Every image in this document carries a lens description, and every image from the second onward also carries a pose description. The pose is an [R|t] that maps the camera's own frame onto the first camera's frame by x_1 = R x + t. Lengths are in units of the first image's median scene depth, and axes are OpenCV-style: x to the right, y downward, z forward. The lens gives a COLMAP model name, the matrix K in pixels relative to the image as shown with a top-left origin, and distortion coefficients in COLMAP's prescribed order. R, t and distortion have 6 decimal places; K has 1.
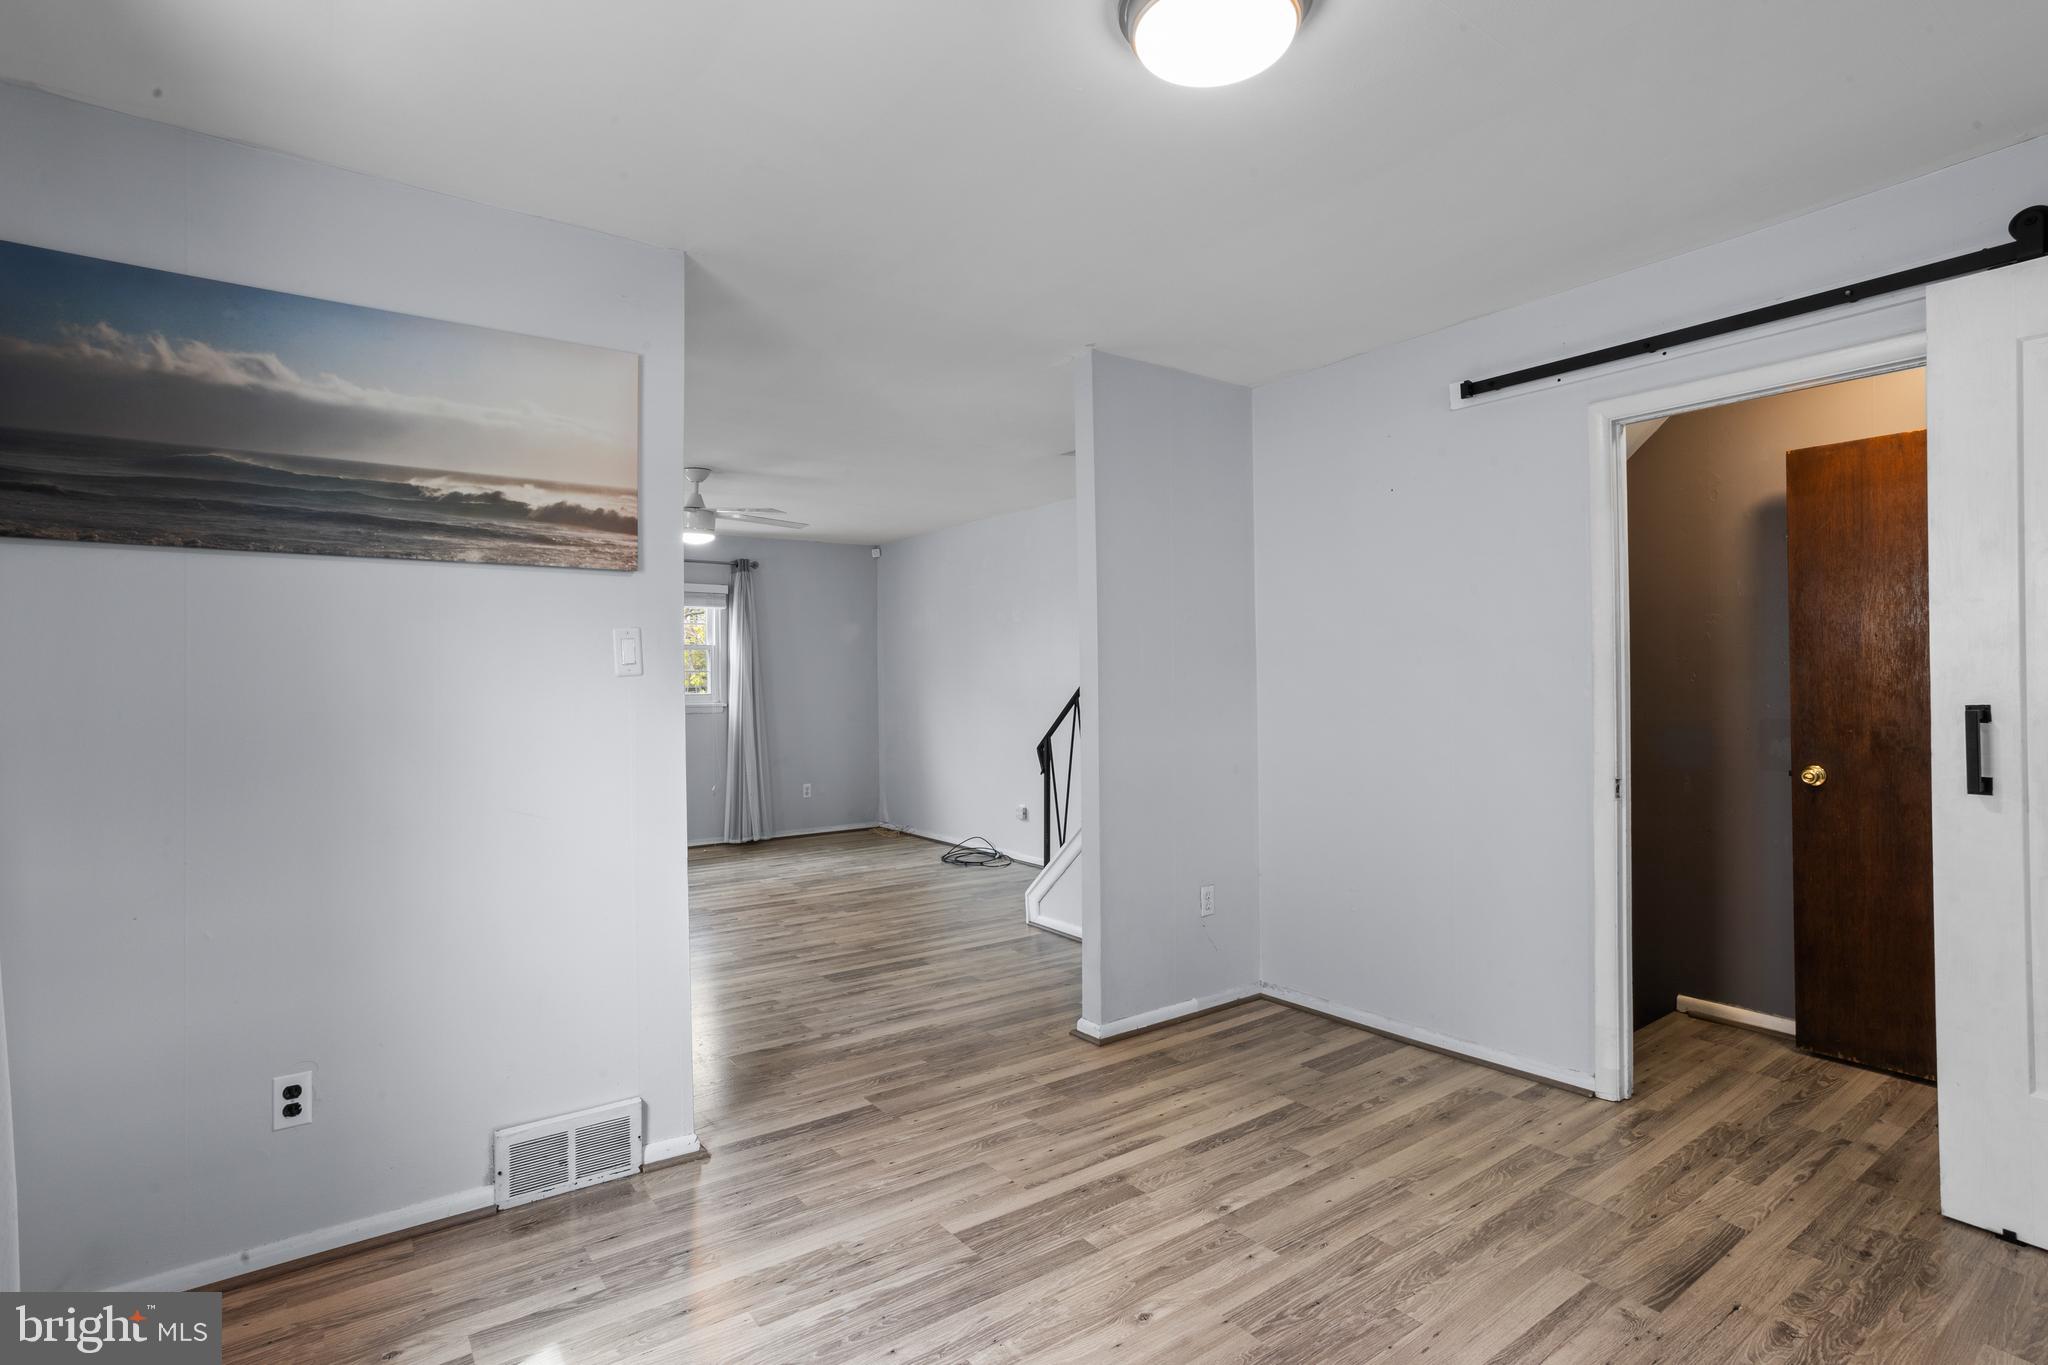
lens RADIAL K [[1009.0, 0, 1013.0], [0, 1009.0, 675.6], [0, 0, 1]] dist [-0.051129, 0.031190]
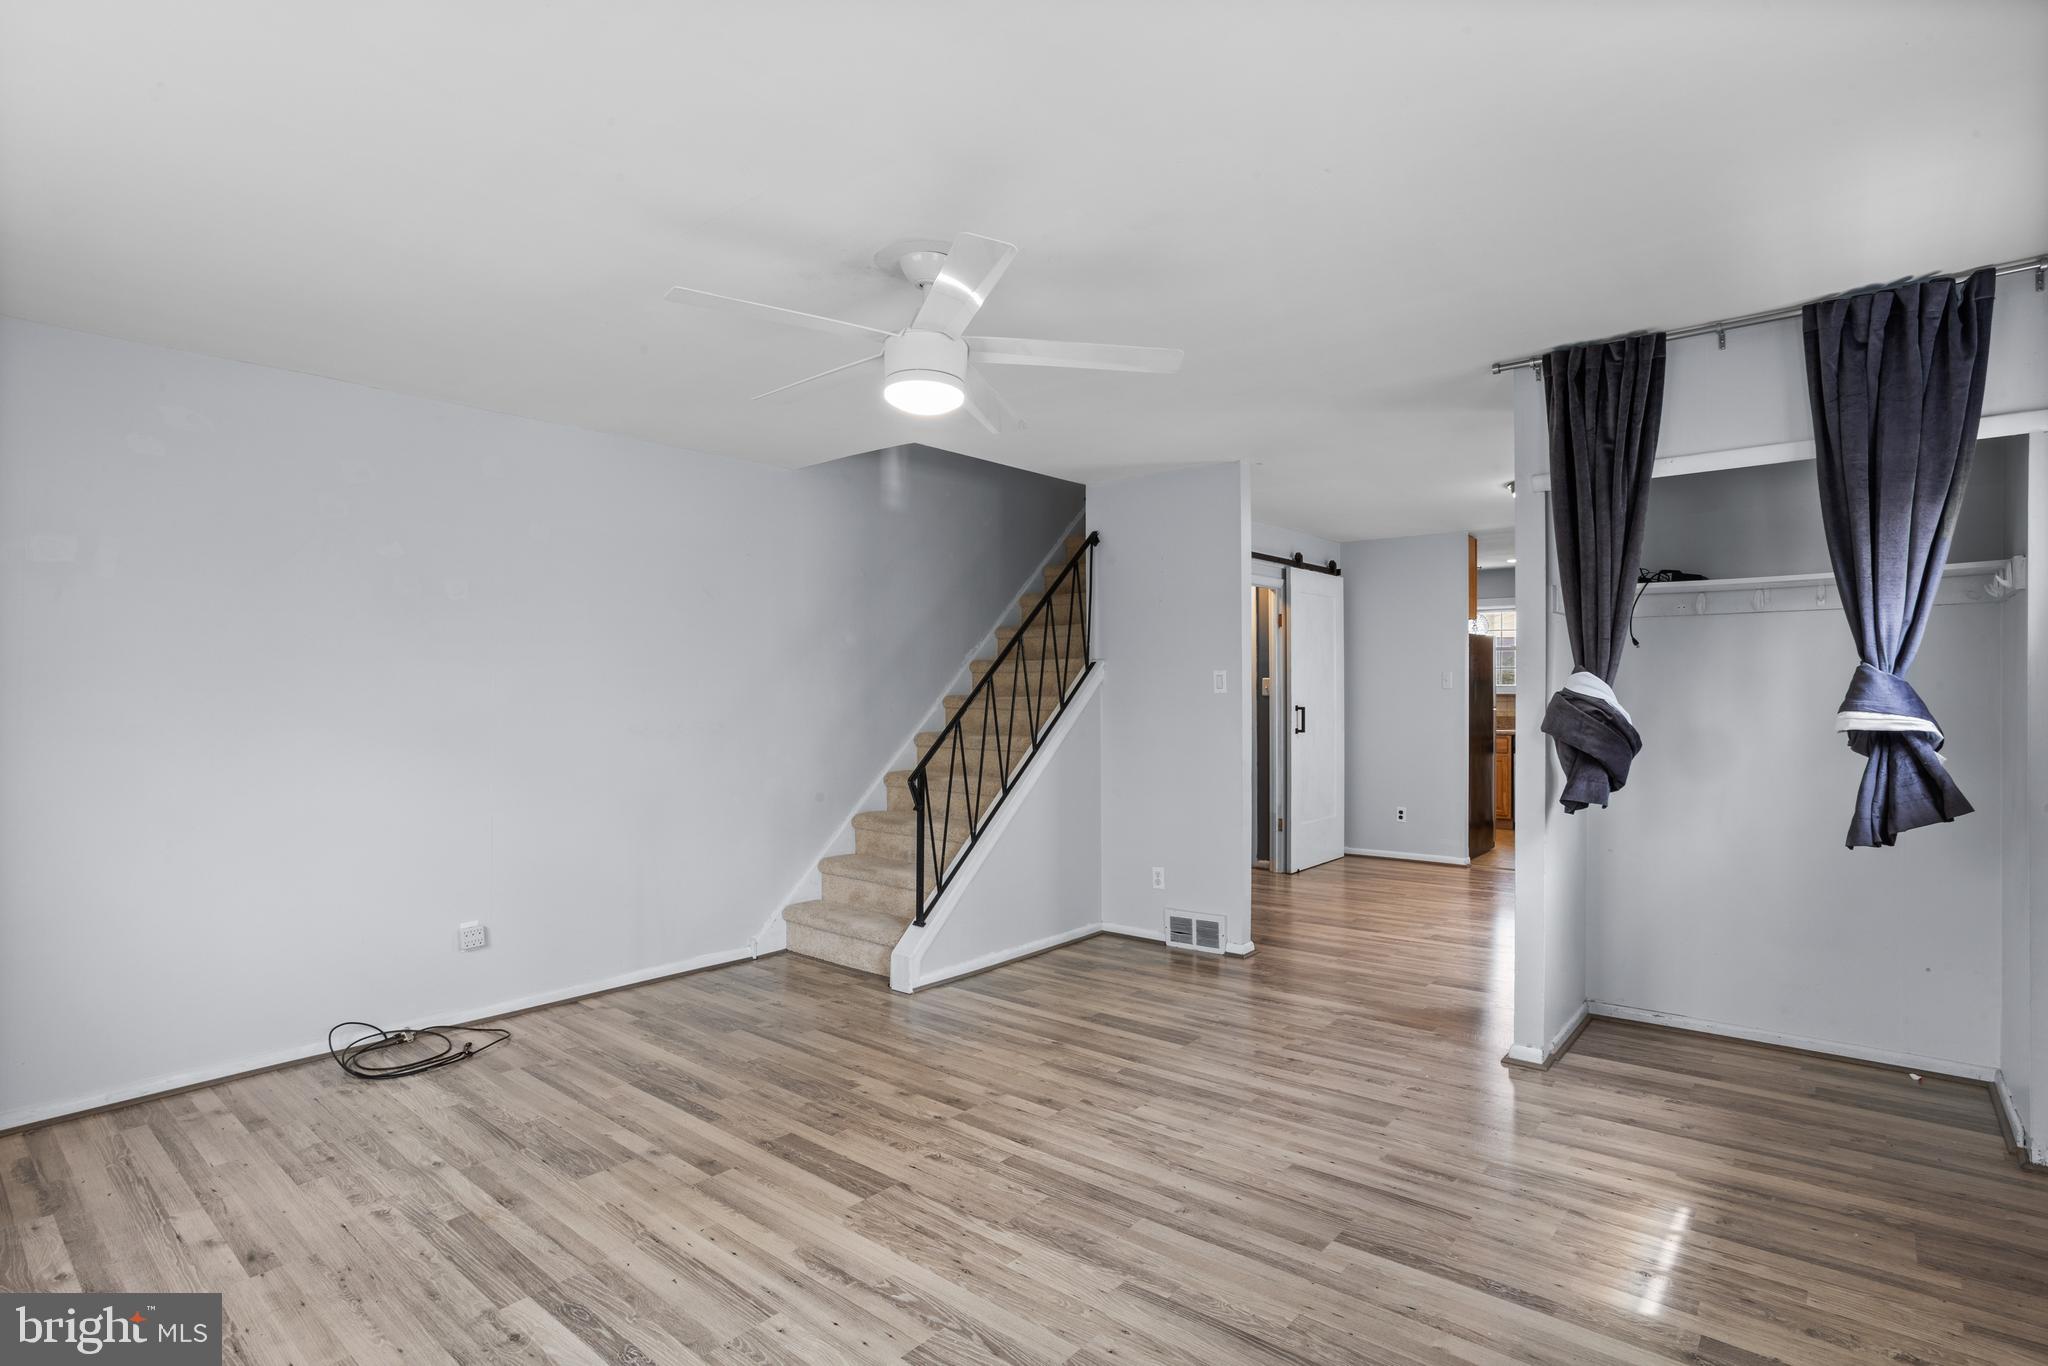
lens RADIAL K [[1036.9, 0, 1026.7], [0, 1036.9, 689.5], [0, 0, 1]] dist [-0.043104, 0.018597]
pose [[-0.252314, 0.012953, 0.967559, -1.702197], [0.003072, 0.999916, -0.012586, 0.015434], [-0.967641, -0.000204, -0.252332, 2.286076]]
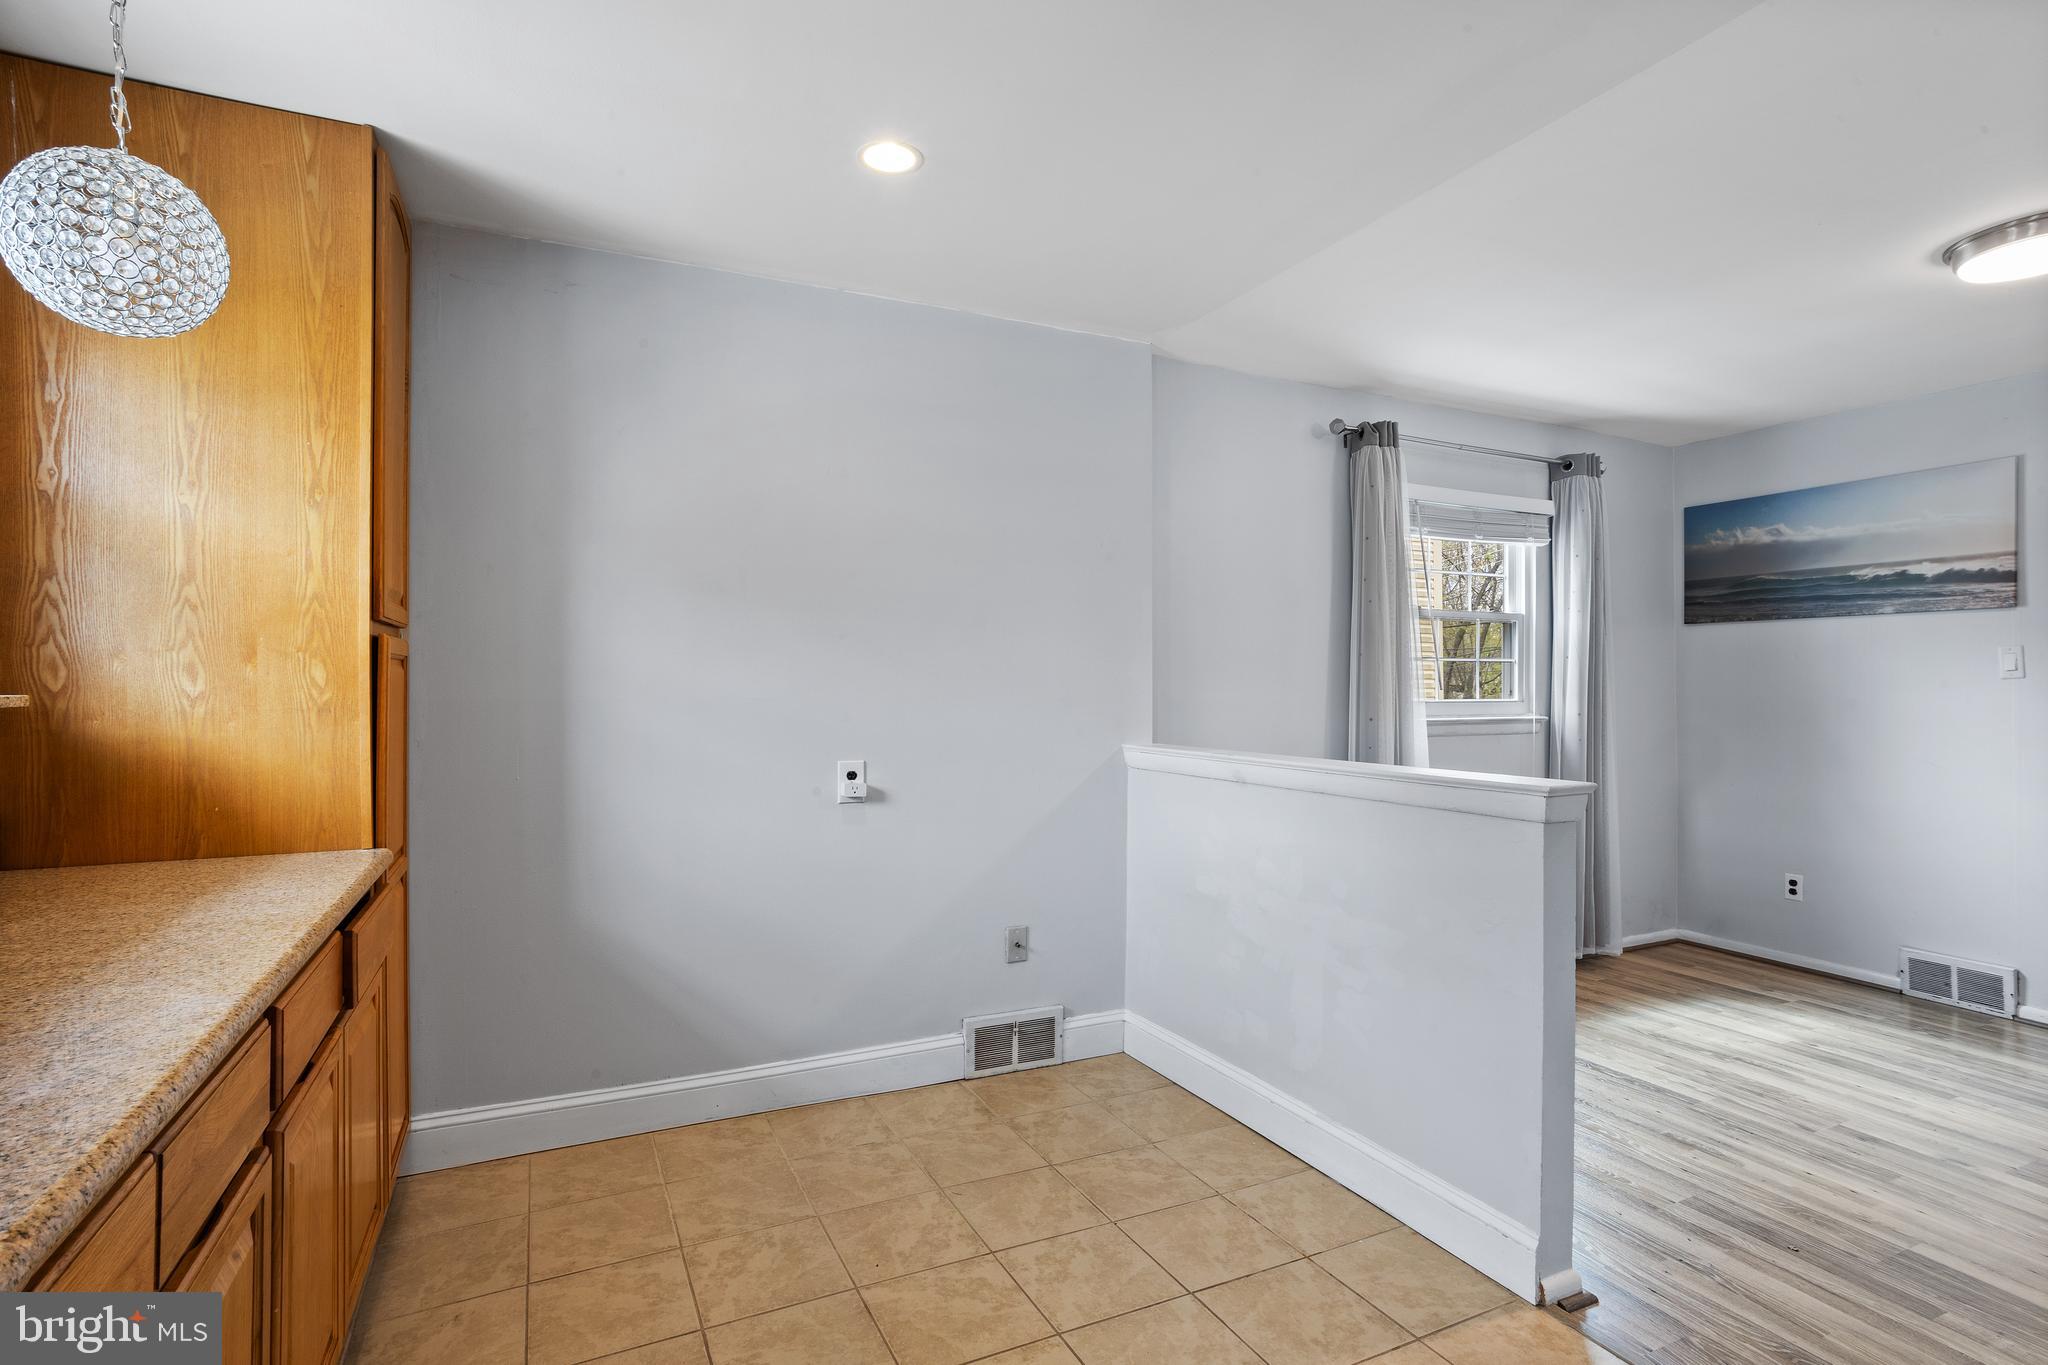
lens RADIAL K [[1009.0, 0, 1009.5], [0, 1009.0, 679.0], [0, 0, 1]] dist [-0.051129, 0.031190]
pose [[-0.188577, 0.004452, -0.982048, 1.327845], [0.008144, 0.999962, 0.002969, -0.015636], [0.982025, -0.007438, -0.188606, -0.167706]]
